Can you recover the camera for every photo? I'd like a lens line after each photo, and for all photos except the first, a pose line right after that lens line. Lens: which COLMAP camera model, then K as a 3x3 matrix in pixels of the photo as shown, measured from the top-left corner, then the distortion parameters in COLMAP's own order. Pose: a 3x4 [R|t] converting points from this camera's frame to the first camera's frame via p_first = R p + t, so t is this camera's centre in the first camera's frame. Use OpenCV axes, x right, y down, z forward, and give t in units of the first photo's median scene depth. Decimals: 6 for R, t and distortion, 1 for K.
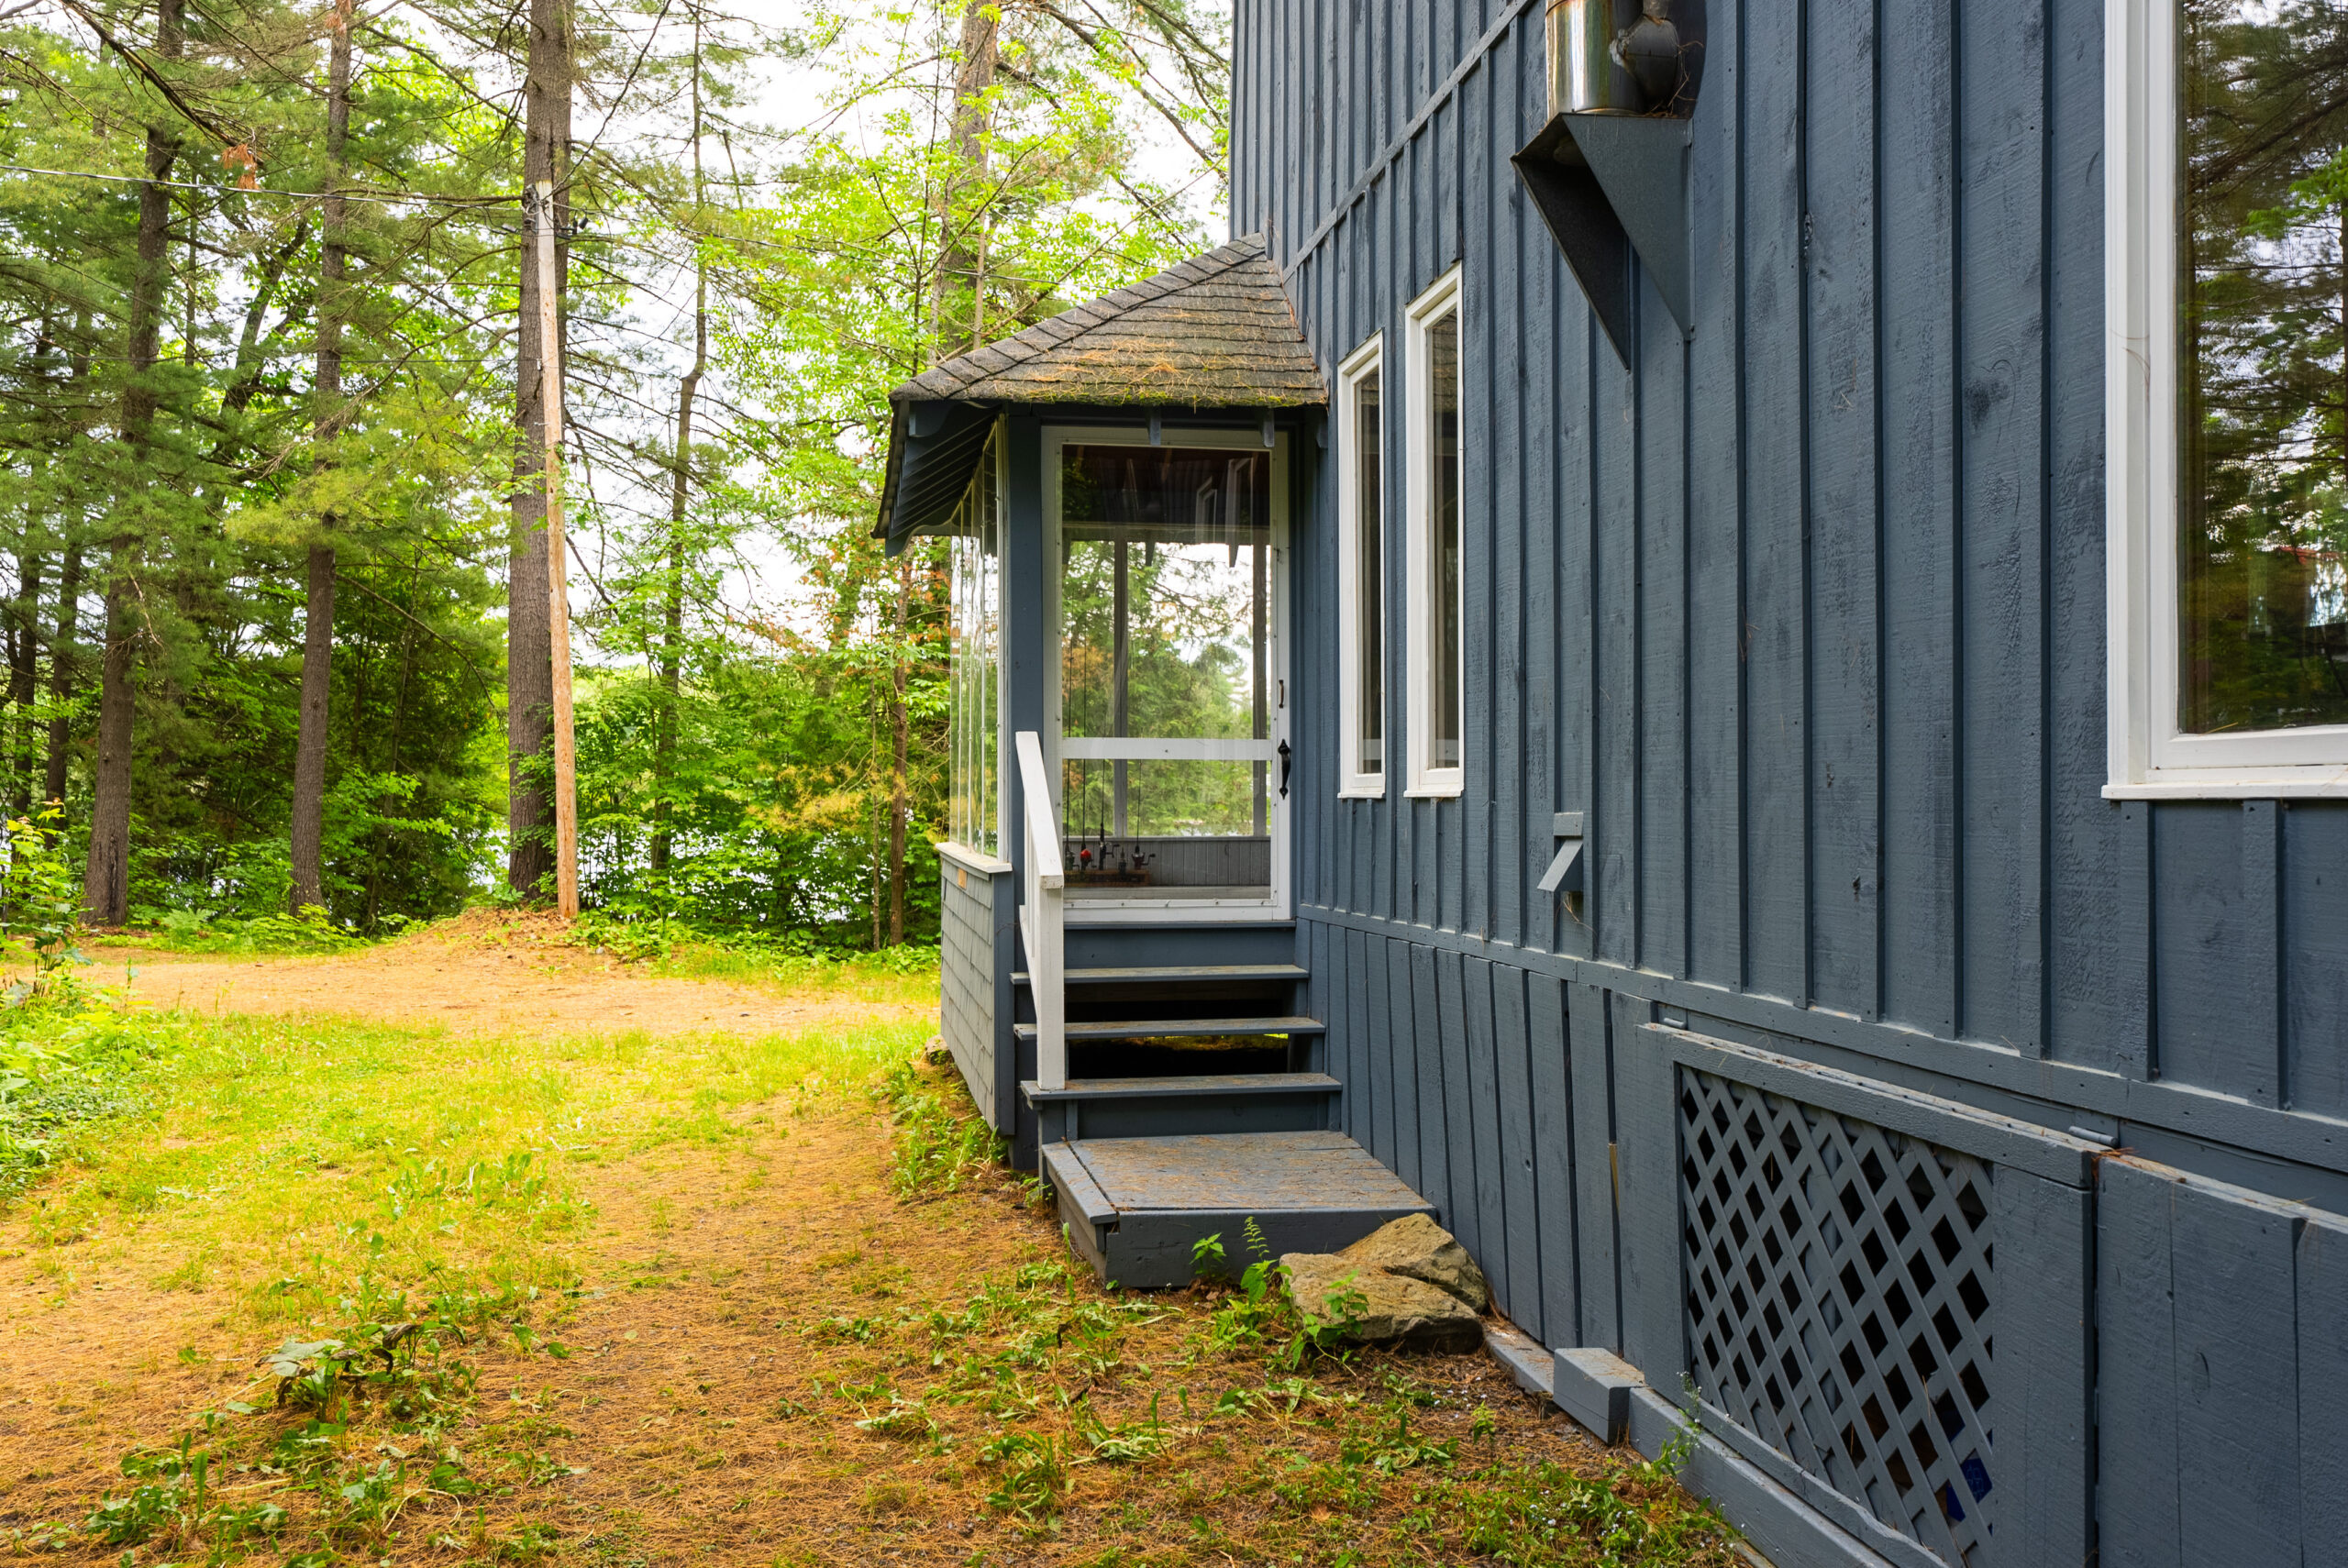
lens RADIAL K [[1889.4, 0, 1168.1], [0, 1889.4, 734.7], [0, 0, 1]] dist [-0.015641, 0.048379]
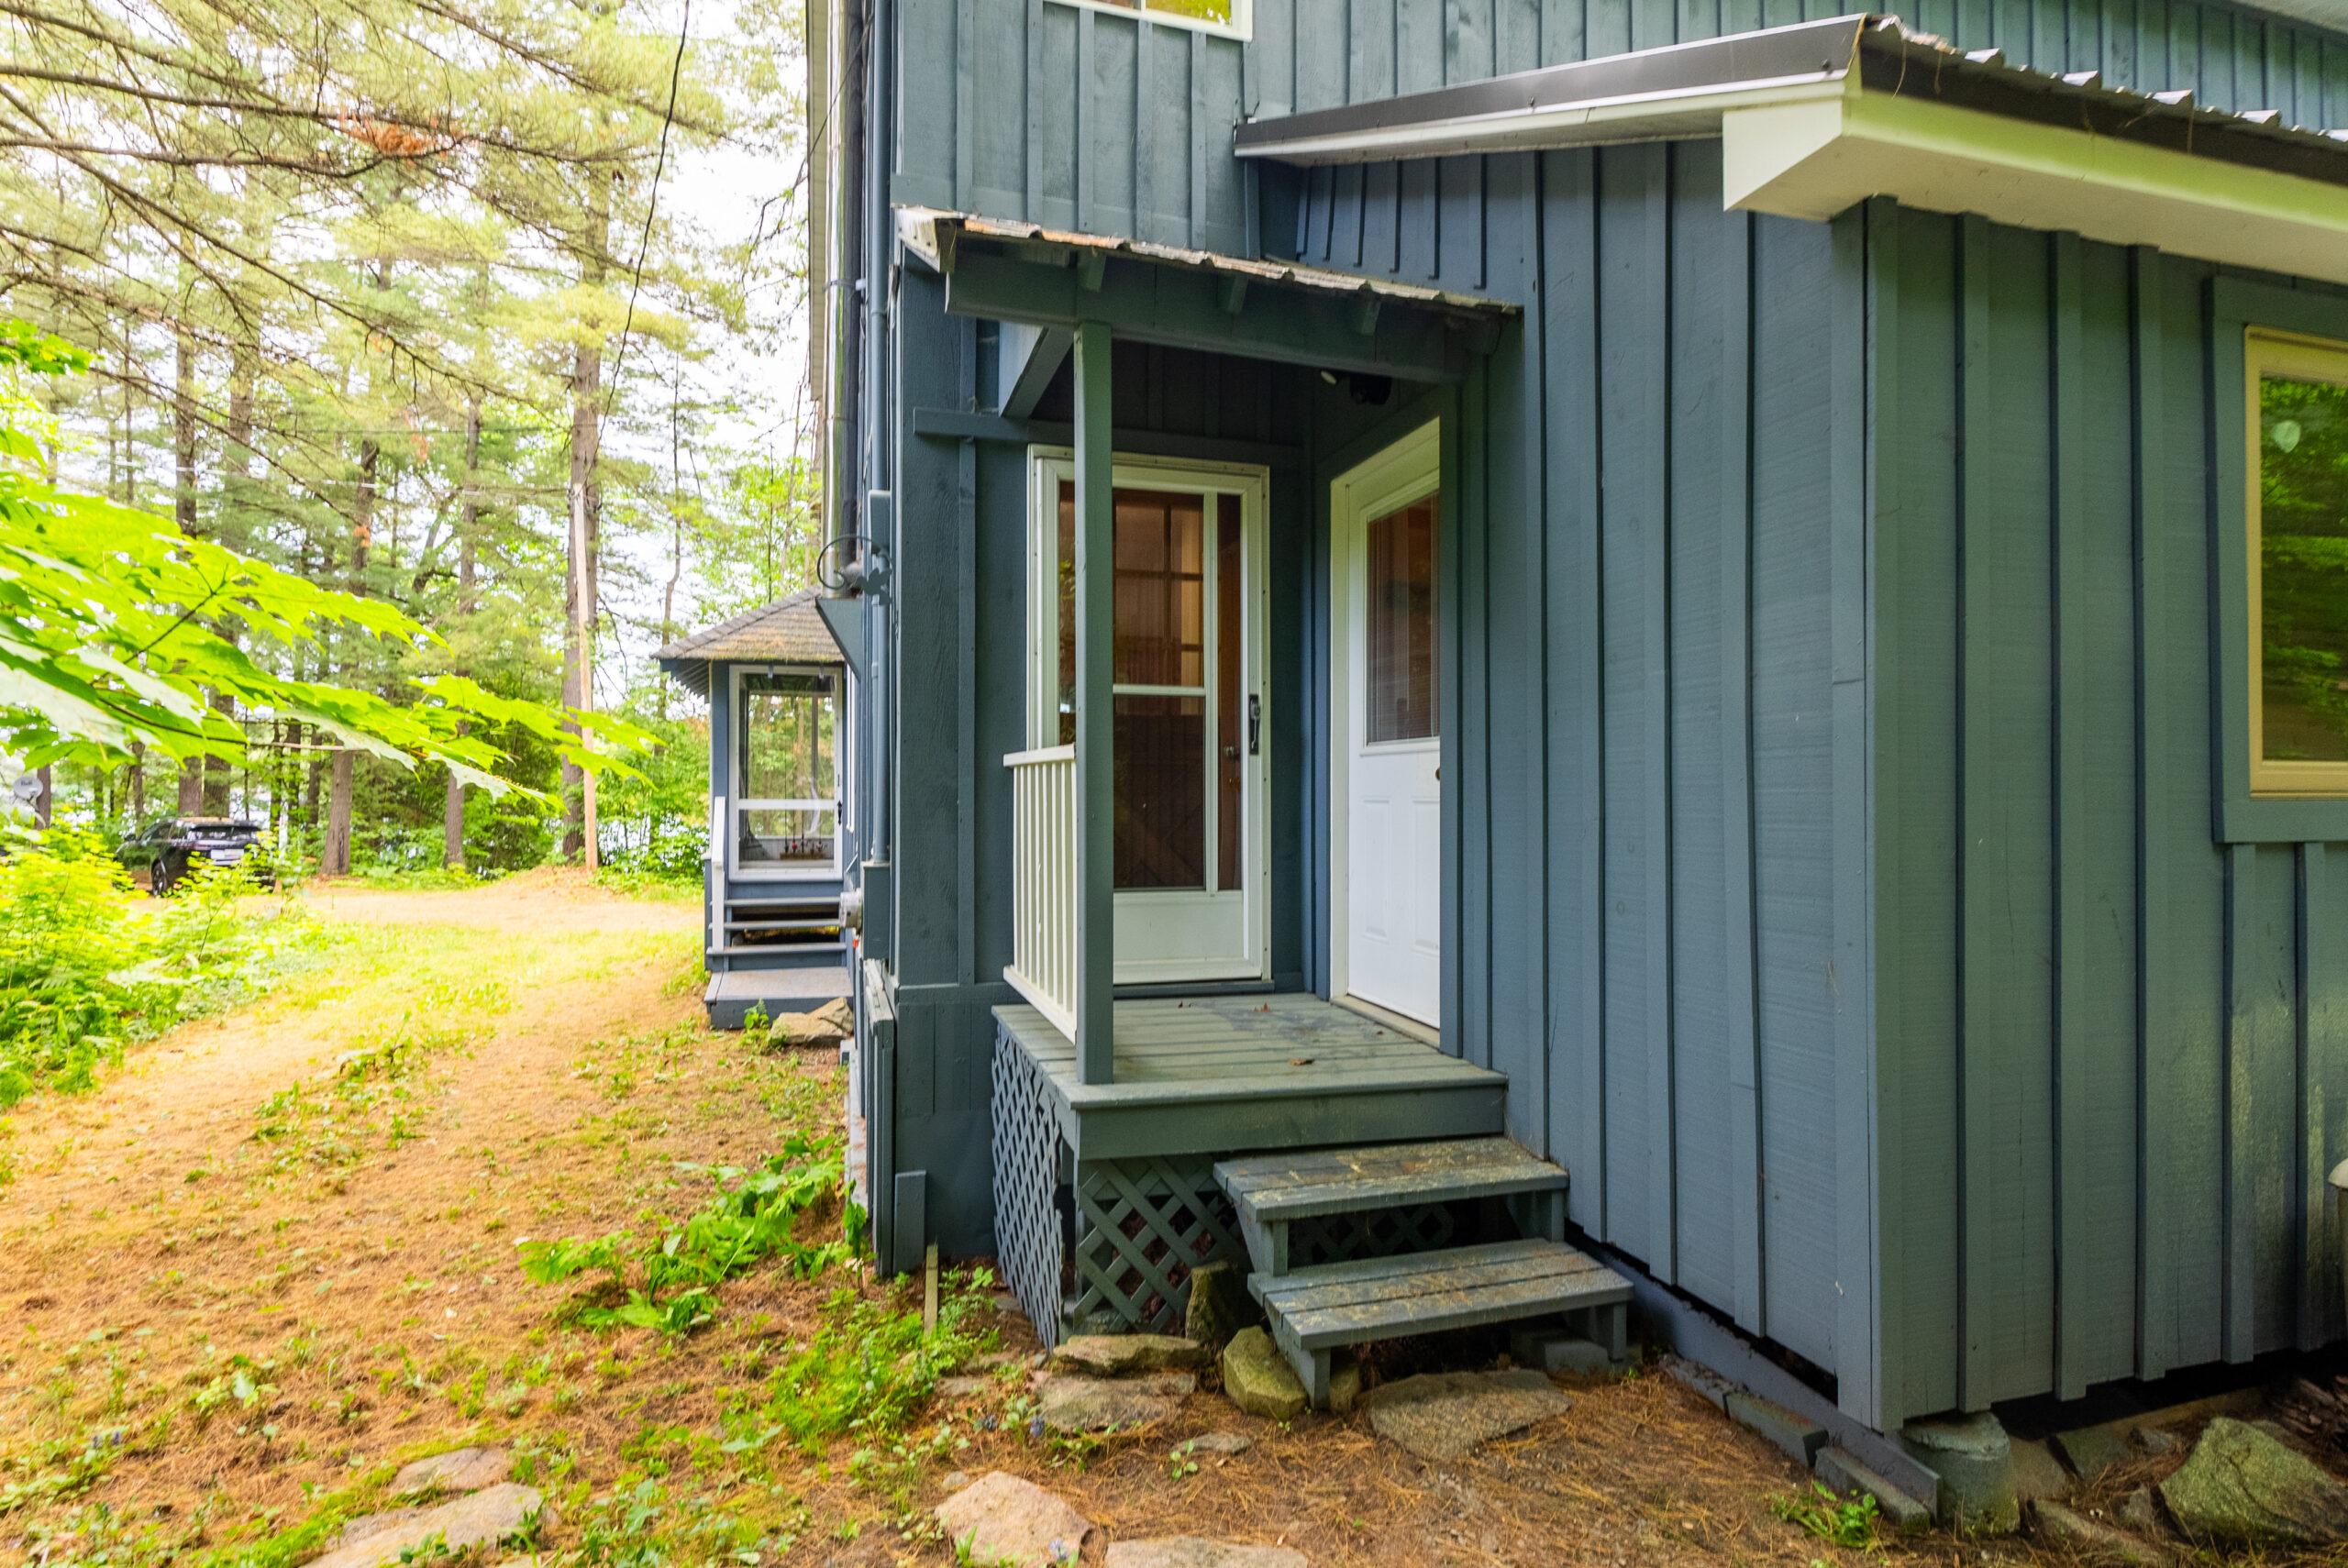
lens RADIAL K [[1117.8, 0, 1169.1], [0, 1117.8, 779.3], [0, 0, 1]] dist [0.002449, 0.000642]
pose [[0.994750, 0.005058, 0.102214, 0.138374], [-0.007455, 0.999706, 0.023082, -0.024743], [-0.102067, -0.023723, 0.994495, -0.173451]]
